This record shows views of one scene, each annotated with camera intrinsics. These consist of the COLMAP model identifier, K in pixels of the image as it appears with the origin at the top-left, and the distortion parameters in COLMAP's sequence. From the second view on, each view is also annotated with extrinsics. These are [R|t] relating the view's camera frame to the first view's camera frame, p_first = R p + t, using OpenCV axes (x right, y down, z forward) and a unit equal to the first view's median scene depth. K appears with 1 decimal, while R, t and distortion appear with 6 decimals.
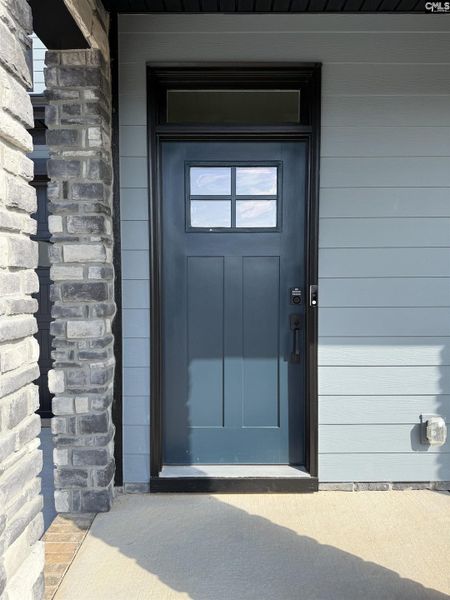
lens RADIAL K [[431.3, 0, 224.8], [0, 431.3, 305.4], [0, 0, 1]] dist [0.008549, 0.001118]
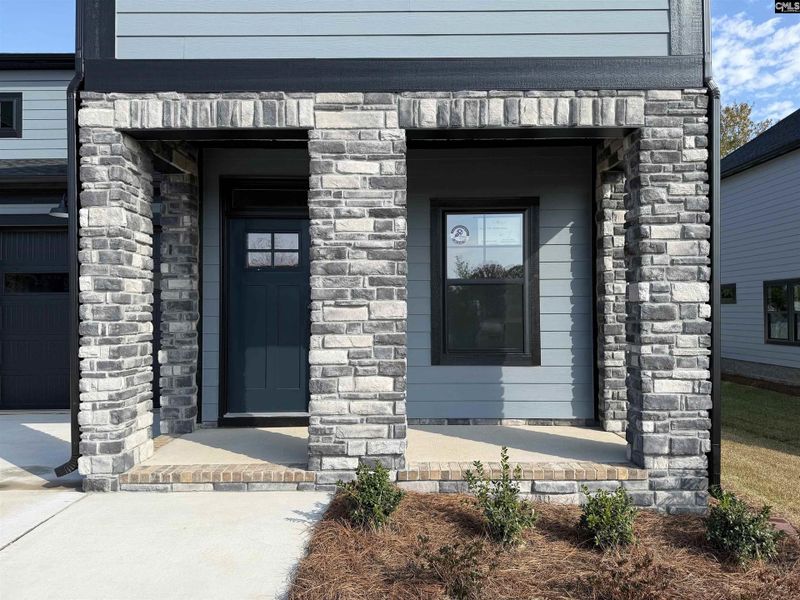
lens RADIAL K [[559.4, 0, 398.5], [0, 559.4, 304.8], [0, 0, 1]] dist [0.052680, -0.060326]
pose [[0.999995, -0.002407, -0.001842, 0.574350], [0.002281, 0.997864, -0.065285, 0.116102], [0.001996, 0.065280, 0.997865, -1.301064]]
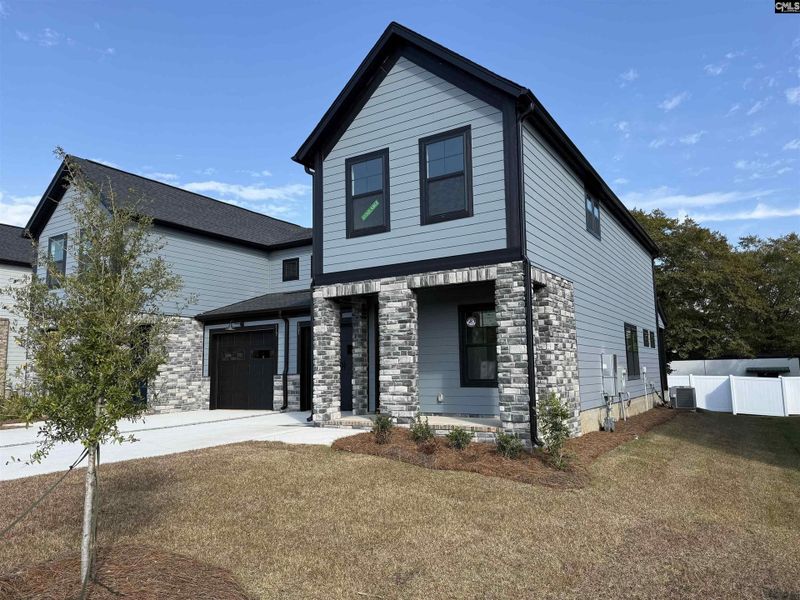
lens RADIAL K [[549.2, 0, 400.0], [0, 549.2, 300.0], [0, 0, 1]] dist [0.053791, -0.002174]
pose [[0.846551, -0.078897, -0.526428, 2.832310], [-0.014448, 0.985185, -0.170888, 0.297996], [0.532111, 0.152271, 0.832869, -3.282030]]
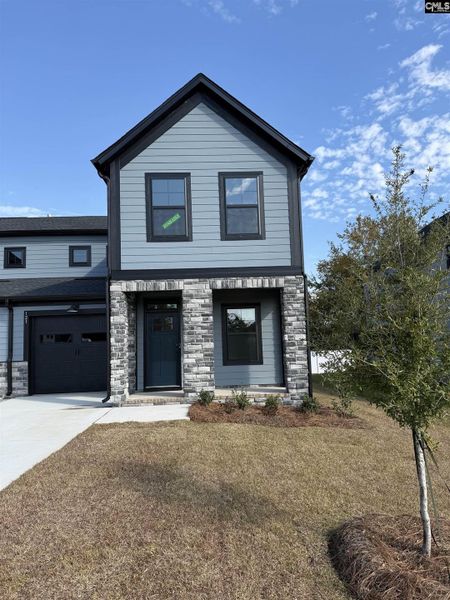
lens RADIAL K [[411.9, 0, 225.0], [0, 411.9, 300.0], [0, 0, 1]] dist [0.053791, -0.002174]
pose [[0.998333, -0.026571, 0.051232, 0.511191], [0.034549, 0.986229, -0.161734, 0.241554], [-0.046229, 0.163235, 0.985504, -3.680601]]
